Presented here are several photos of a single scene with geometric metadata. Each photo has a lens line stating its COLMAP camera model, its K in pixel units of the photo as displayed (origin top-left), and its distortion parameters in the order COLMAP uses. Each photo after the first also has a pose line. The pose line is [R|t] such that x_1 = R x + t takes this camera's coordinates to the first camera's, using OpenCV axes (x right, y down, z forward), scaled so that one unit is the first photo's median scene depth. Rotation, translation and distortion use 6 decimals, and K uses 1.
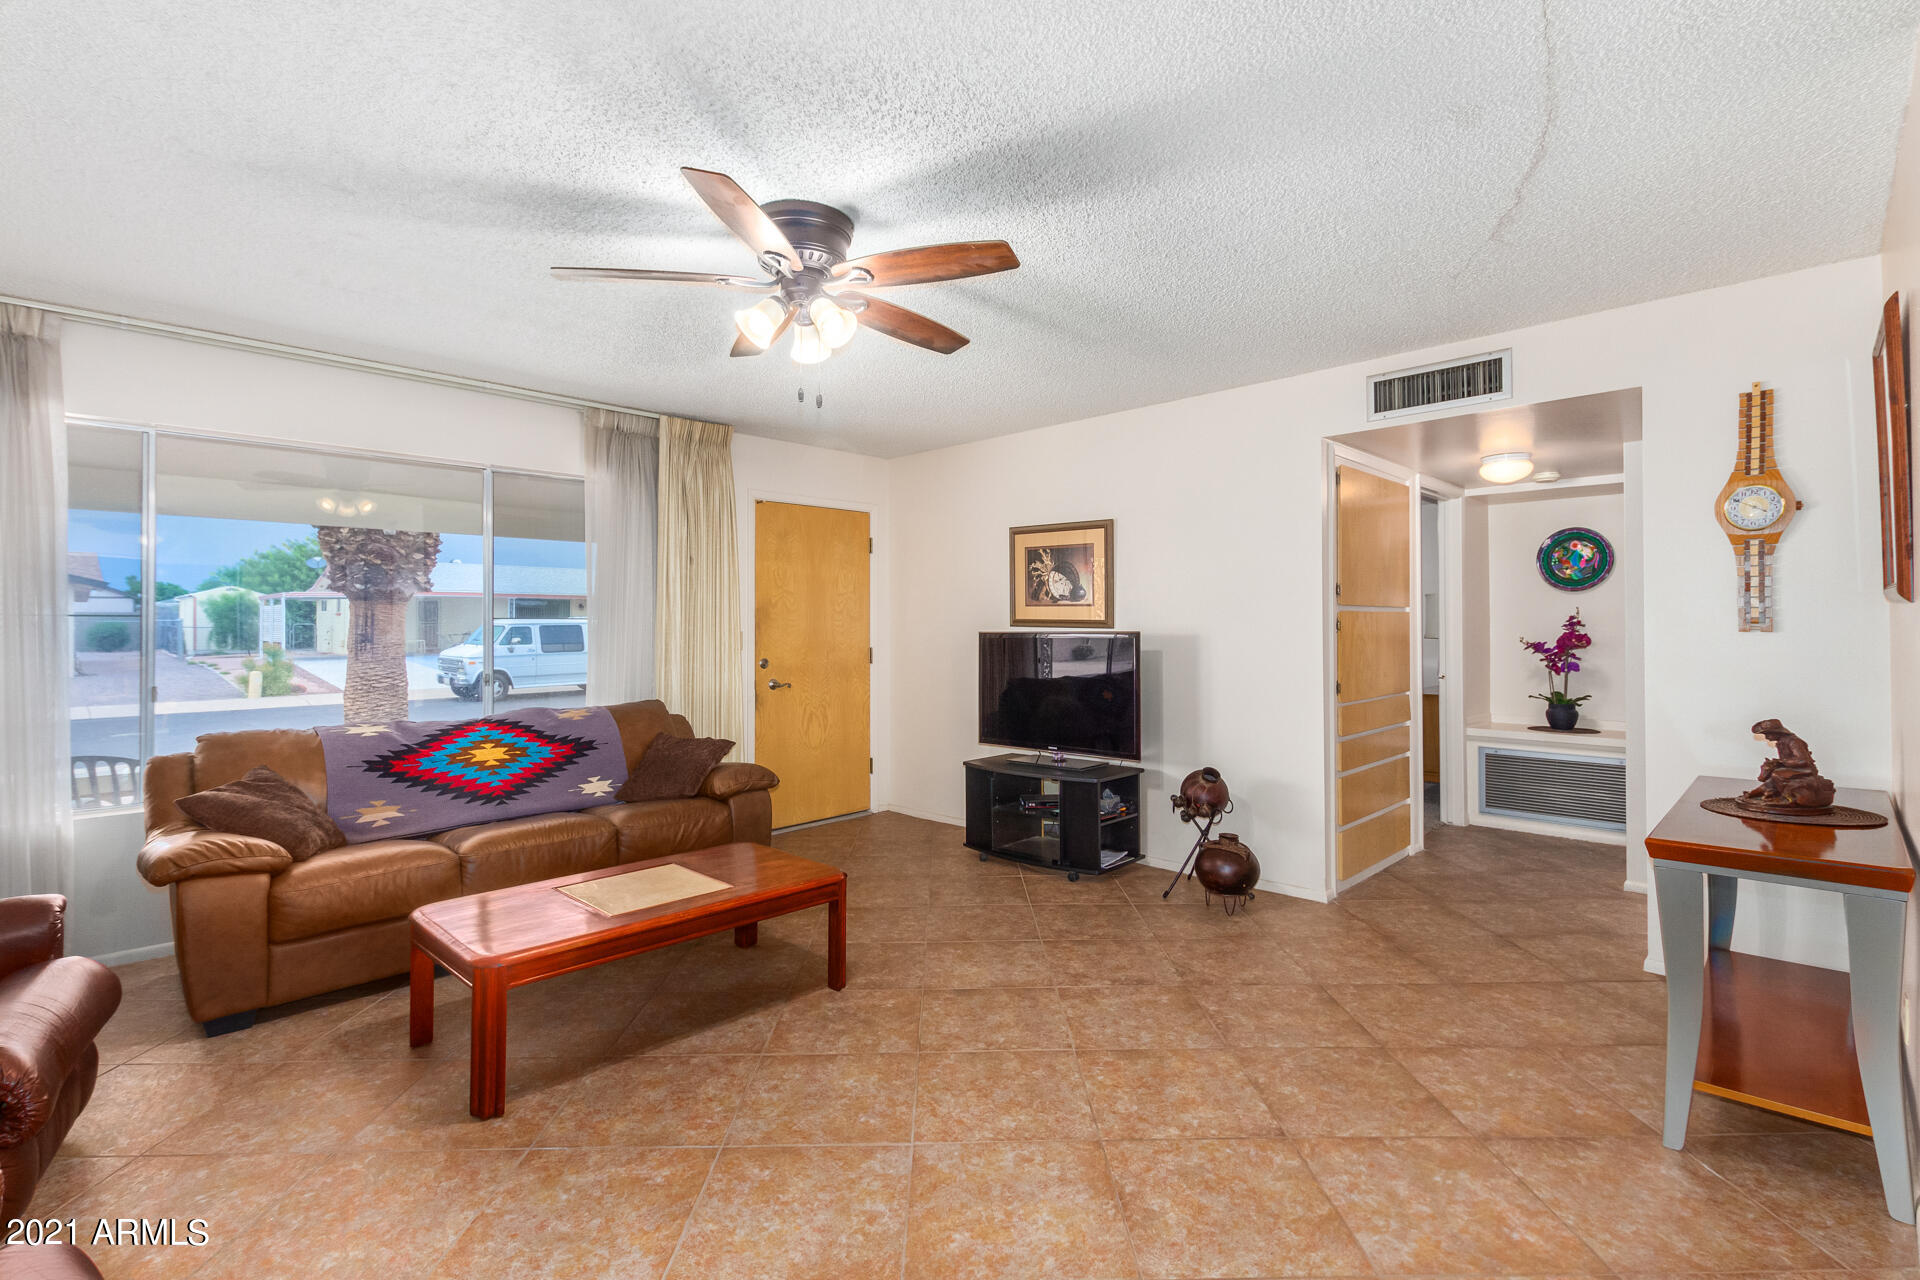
lens RADIAL K [[888.3, 0, 971.7], [0, 888.3, 624.5], [0, 0, 1]] dist [0.005990, -0.000171]
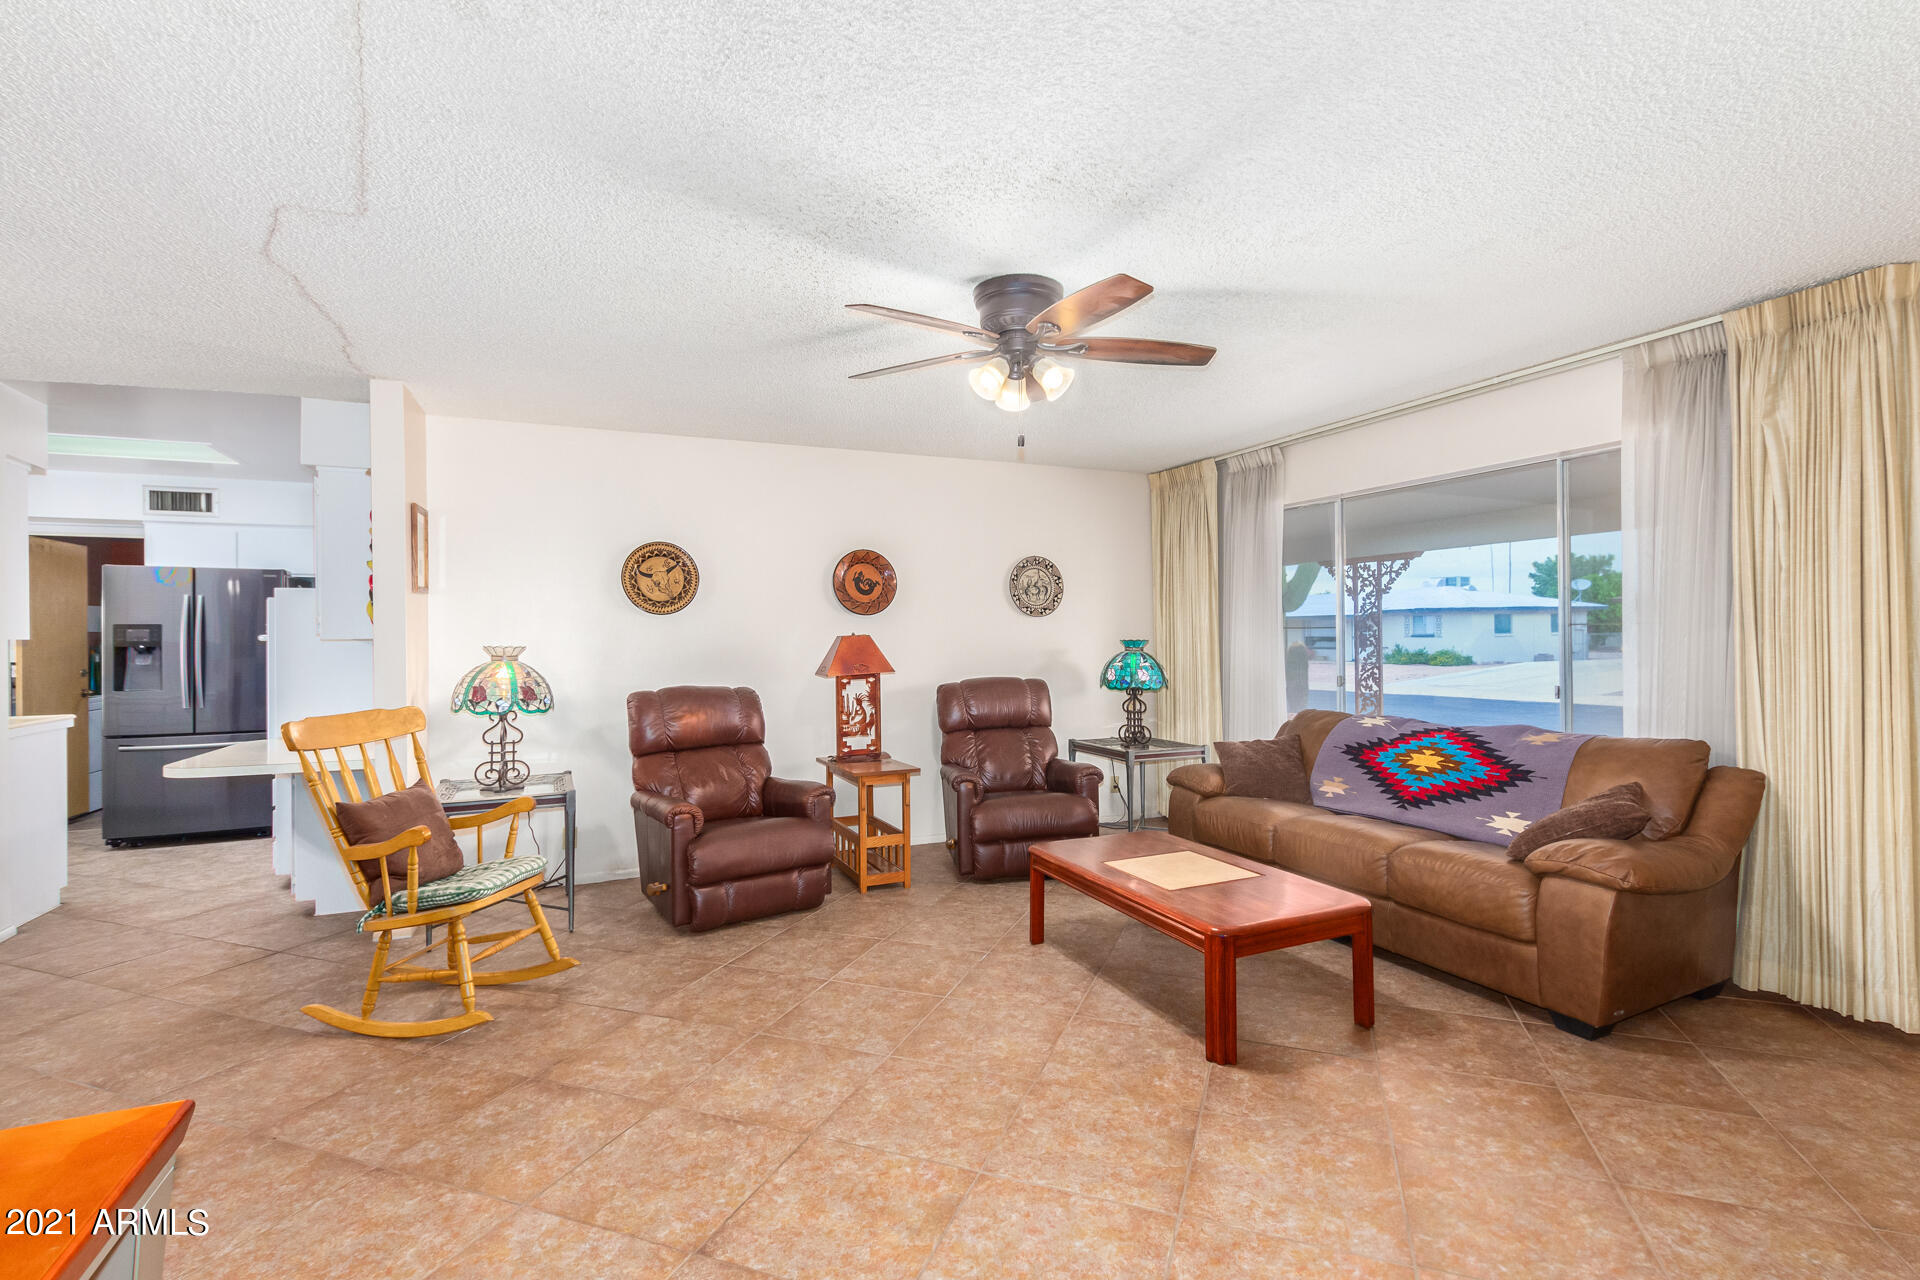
lens RADIAL K [[888.3, 0, 970.3], [0, 888.3, 640.5], [0, 0, 1]] dist [0.005990, -0.000171]
pose [[-0.372232, 0.010100, -0.928085, 0.828867], [0.011971, 0.999910, 0.006081, -0.005419], [0.928063, -0.008847, -0.372319, 1.250478]]
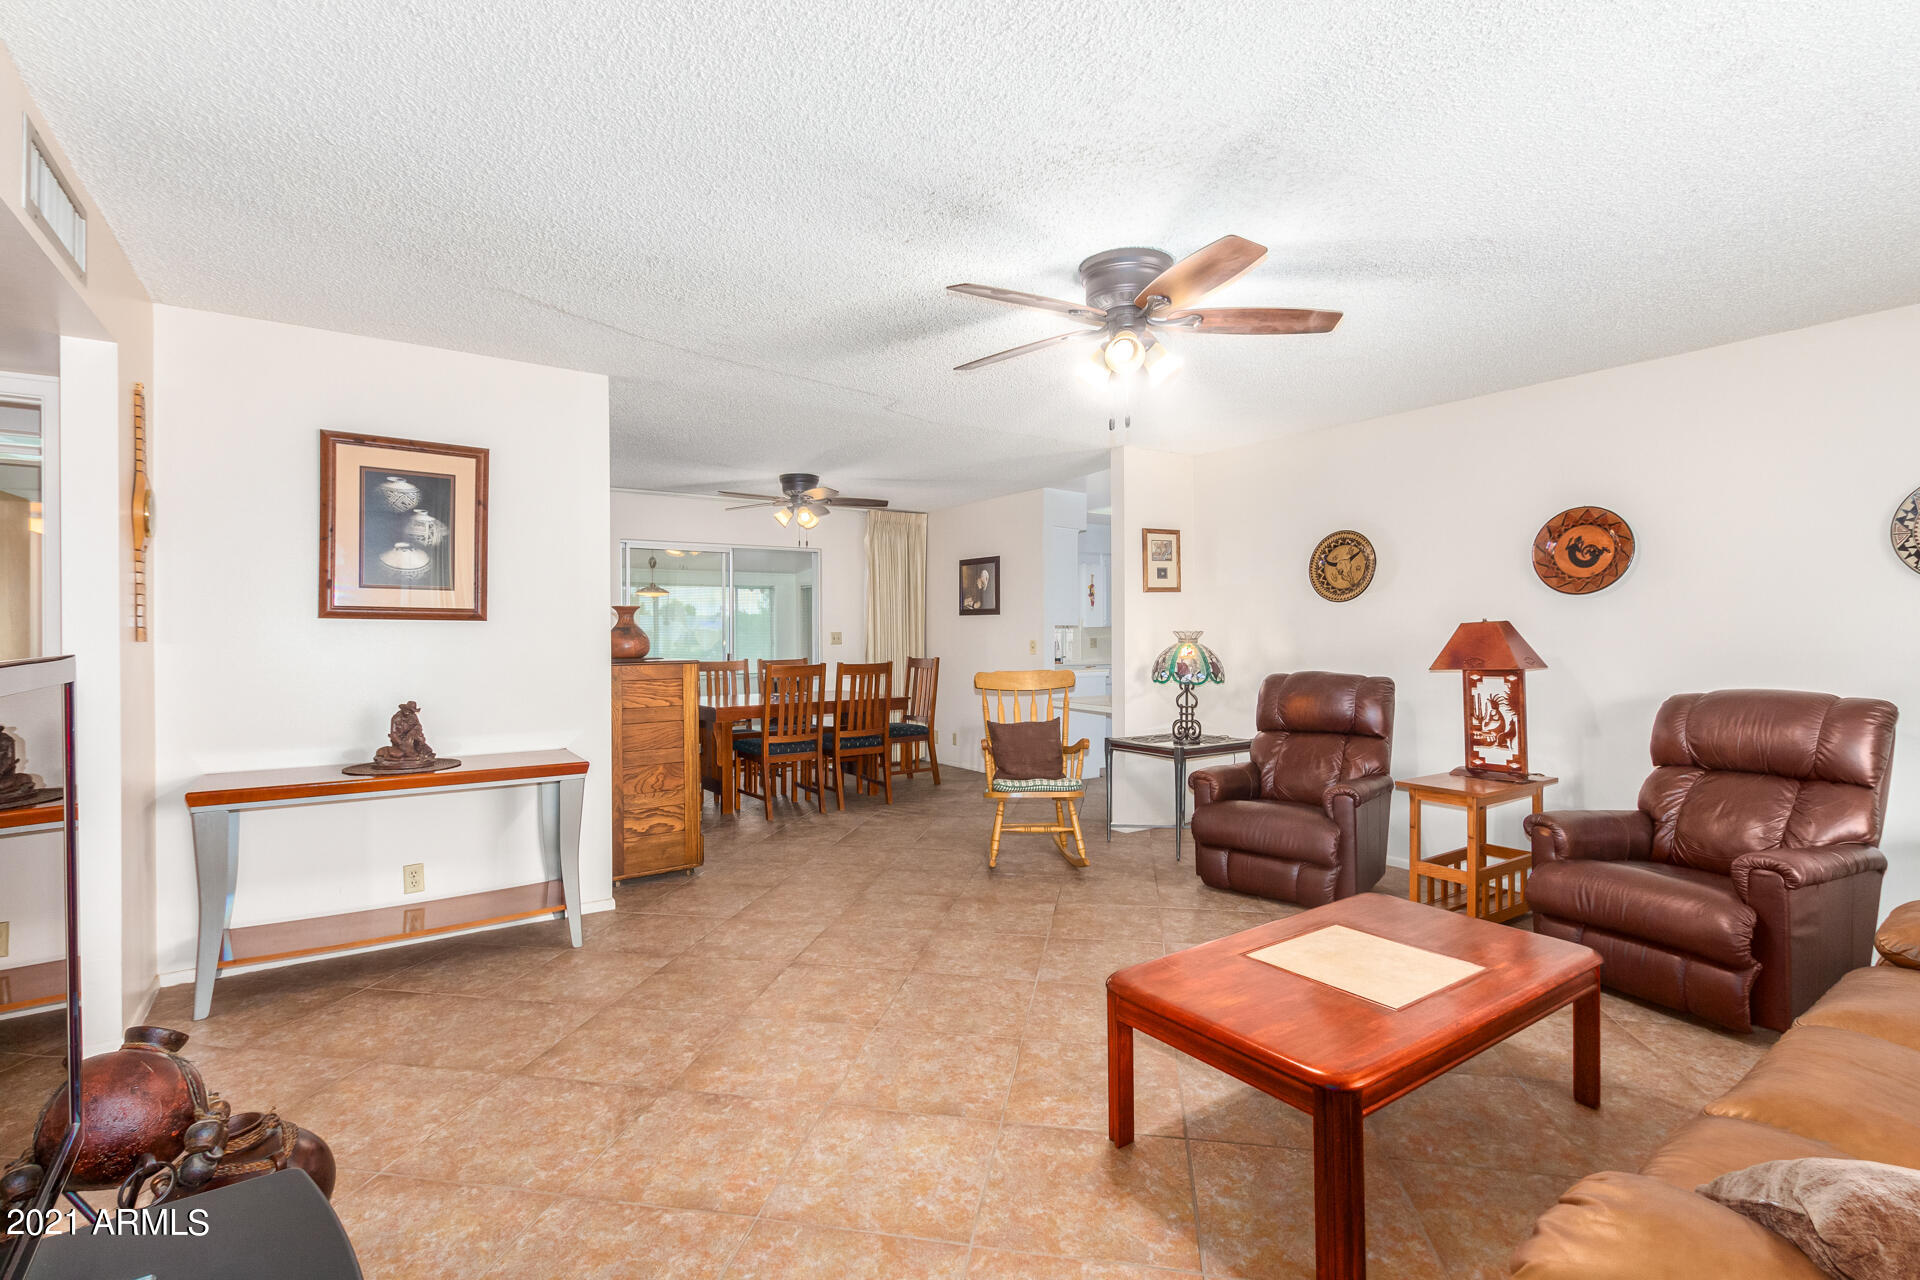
lens RADIAL K [[888.3, 0, 961.2], [0, 888.3, 633.9], [0, 0, 1]] dist [0.005990, -0.000171]
pose [[-0.978610, 0.005382, 0.205655, -0.198981], [0.005282, 0.999986, -0.001032, 0.009485], [-0.205657, 0.000076, -0.978624, 1.952493]]
